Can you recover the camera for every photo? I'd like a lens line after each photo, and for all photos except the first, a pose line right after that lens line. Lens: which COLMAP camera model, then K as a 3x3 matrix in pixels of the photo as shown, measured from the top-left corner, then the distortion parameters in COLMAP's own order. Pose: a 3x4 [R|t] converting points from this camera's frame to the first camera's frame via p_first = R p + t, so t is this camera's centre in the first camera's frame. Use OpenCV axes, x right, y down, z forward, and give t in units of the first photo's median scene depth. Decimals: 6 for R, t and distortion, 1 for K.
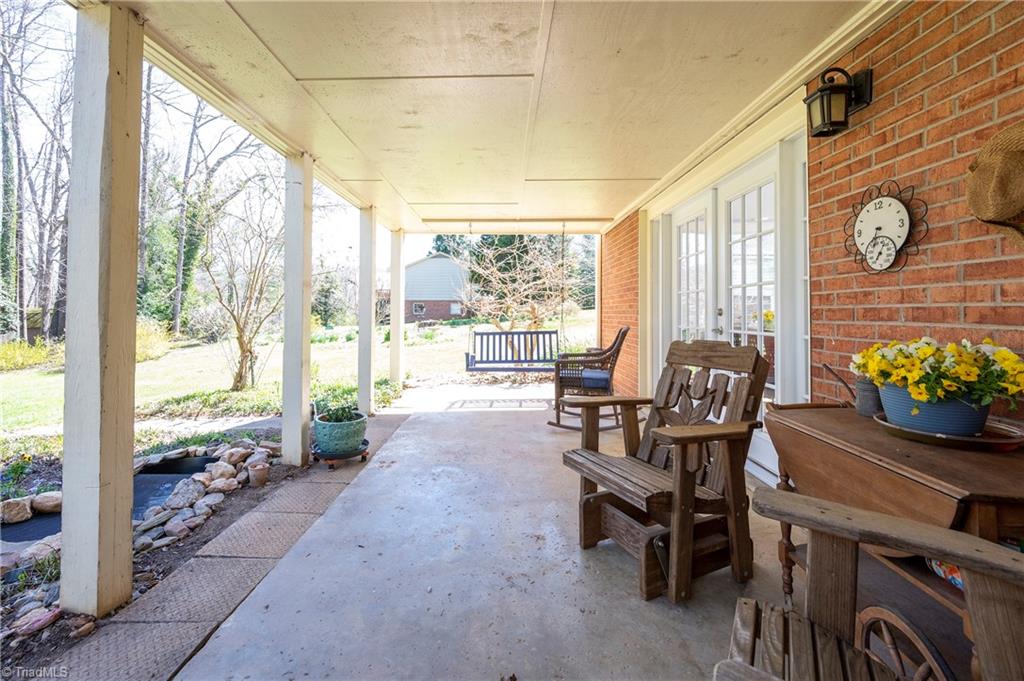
lens RADIAL K [[429.6, 0, 496.4], [0, 429.6, 307.4], [0, 0, 1]] dist [-0.000190, 0.000202]
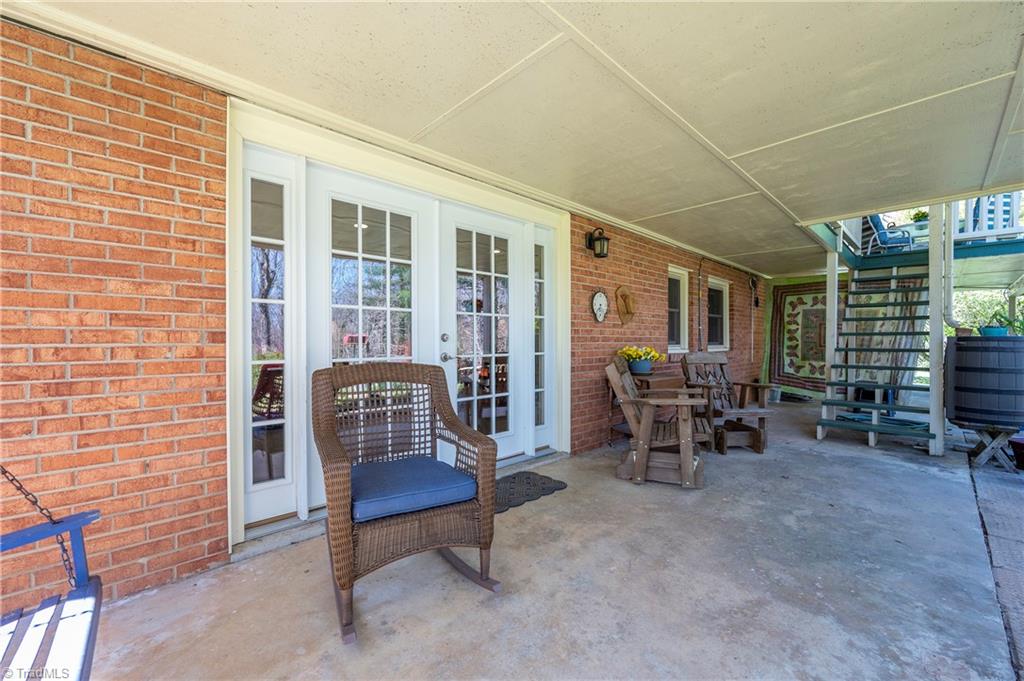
lens RADIAL K [[437.9, 0, 498.8], [0, 437.9, 340.8], [0, 0, 1]] dist [-0.026354, -0.000077]
pose [[-0.710953, -0.005170, 0.703221, -0.408252], [-0.010106, 0.999945, -0.002866, 0.033718], [-0.703167, -0.009144, -0.710966, 2.797625]]
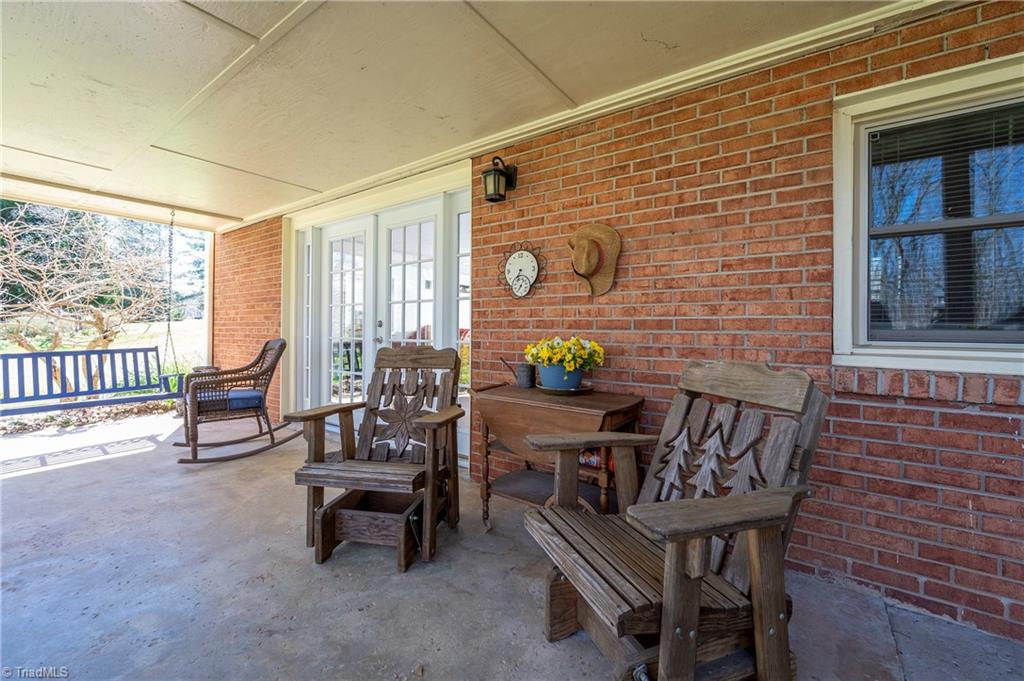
lens RADIAL K [[419.6, 0, 509.7], [0, 419.6, 332.8], [0, 0, 1]] dist [-0.001267, -0.000253]
pose [[0.569739, -0.004513, 0.821813, -0.353571], [-0.014270, 0.999780, 0.015383, 0.021323], [-0.821702, -0.020491, 0.569549, 0.128416]]
